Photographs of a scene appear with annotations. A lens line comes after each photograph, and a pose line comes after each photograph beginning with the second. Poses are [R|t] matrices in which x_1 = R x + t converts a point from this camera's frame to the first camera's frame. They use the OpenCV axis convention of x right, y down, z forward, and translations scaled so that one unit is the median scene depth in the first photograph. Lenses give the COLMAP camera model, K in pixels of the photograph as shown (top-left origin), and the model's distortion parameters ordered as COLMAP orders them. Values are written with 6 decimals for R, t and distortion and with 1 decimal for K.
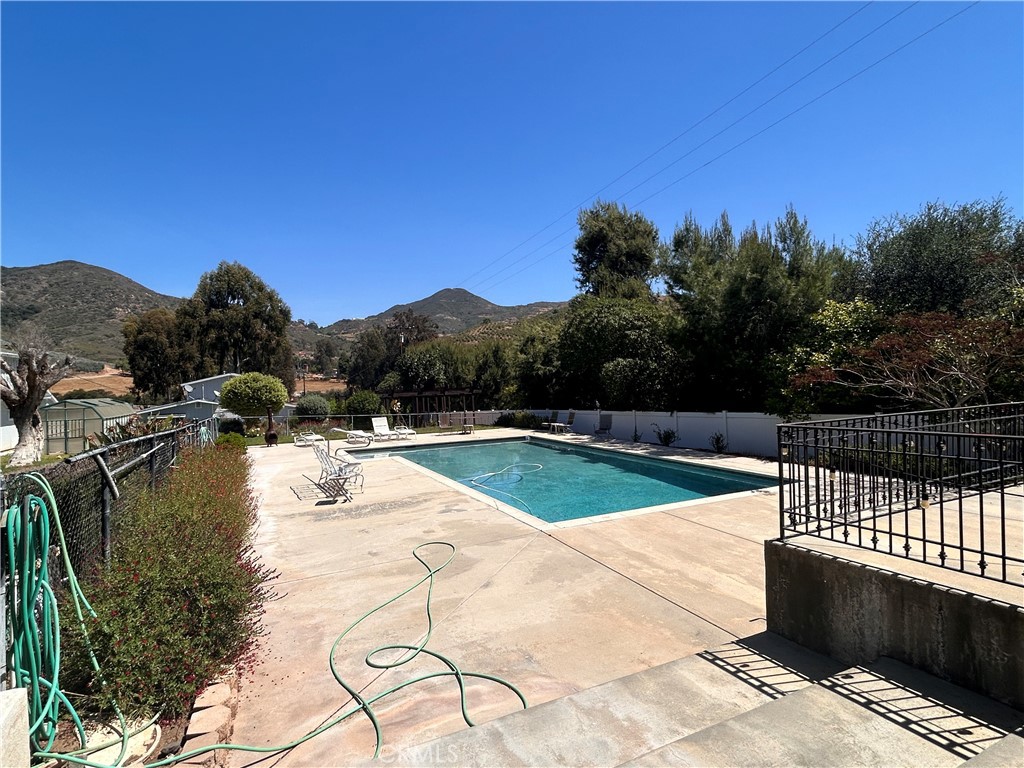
lens RADIAL K [[540.7, 0, 516.6], [0, 540.7, 387.6], [0, 0, 1]] dist [-0.001181, -0.000913]
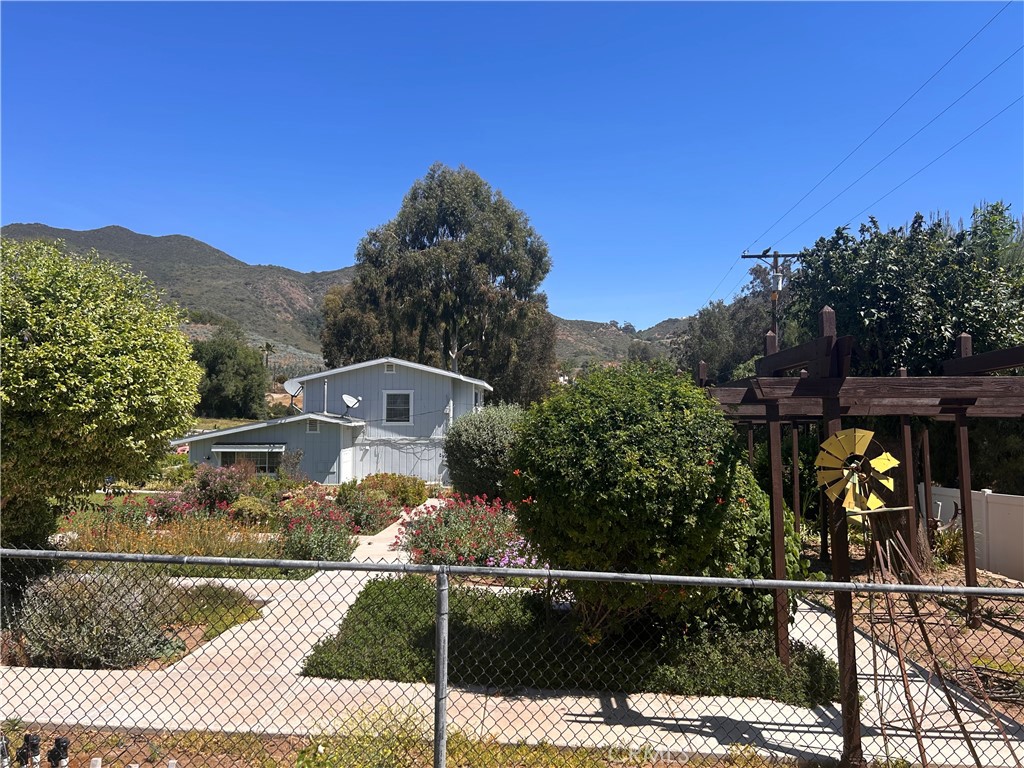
lens RADIAL K [[768.3, 0, 514.7], [0, 768.3, 379.2], [0, 0, 1]] dist [0.024995, -0.003101]
pose [[0.873884, 0.010436, -0.486022, -0.080688], [-0.033991, 0.998634, -0.039673, 0.008261], [0.484944, 0.051190, 0.873046, 0.316577]]
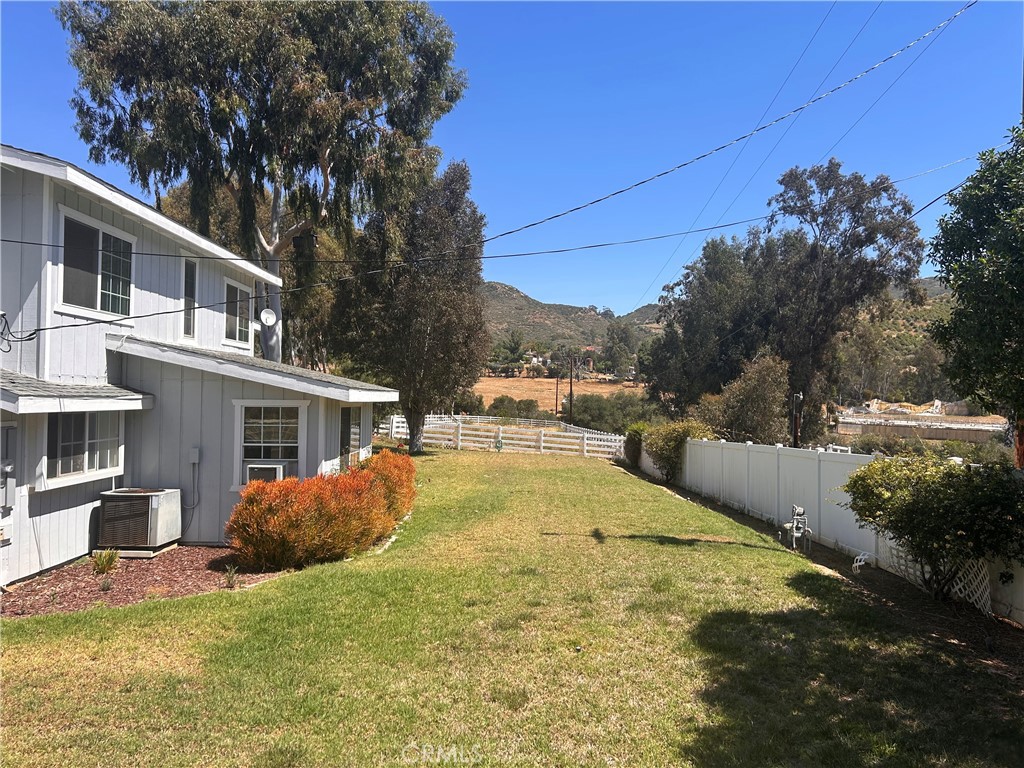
lens RADIAL K [[766.1, 0, 512.4], [0, 766.1, 388.4], [0, 0, 1]] dist [0.012956, -0.006362]
pose [[0.885351, 0.031947, -0.463824, -0.183439], [-0.041610, 0.999078, -0.010612, 0.025043], [0.463057, 0.028695, 0.885864, 0.595457]]
